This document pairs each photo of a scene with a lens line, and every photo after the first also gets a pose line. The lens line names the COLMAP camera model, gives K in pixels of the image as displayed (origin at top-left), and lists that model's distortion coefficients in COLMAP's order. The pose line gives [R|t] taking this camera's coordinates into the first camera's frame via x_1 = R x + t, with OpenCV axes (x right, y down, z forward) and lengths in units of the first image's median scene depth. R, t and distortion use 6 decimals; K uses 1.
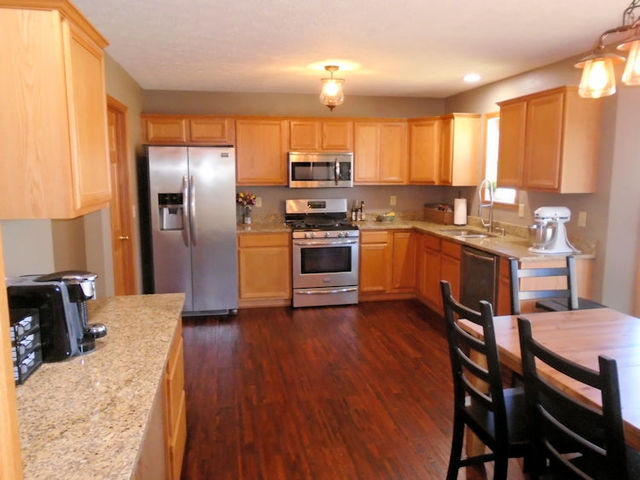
lens RADIAL K [[495.6, 0, 320.0], [0, 495.6, 240.0], [0, 0, 1]] dist [-0.008670, -0.000616]
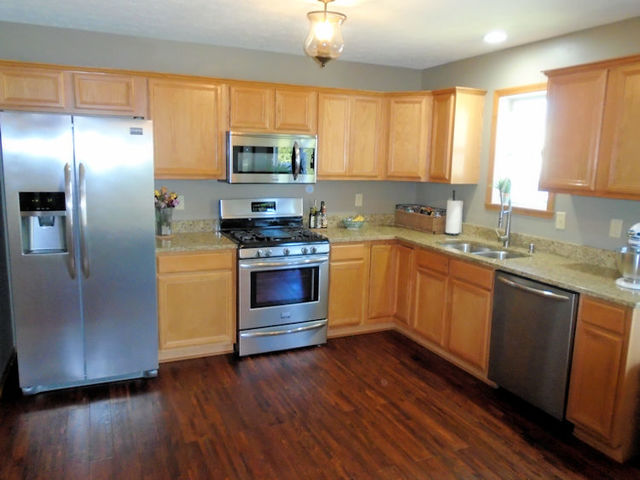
lens RADIAL K [[495.6, 0, 320.0], [0, 495.6, 240.0], [0, 0, 1]] dist [-0.008670, -0.000616]
pose [[0.972828, -0.013912, 0.231112, -0.101490], [0.007880, 0.999604, 0.027002, -0.044725], [-0.231396, -0.024447, 0.972552, 0.302590]]
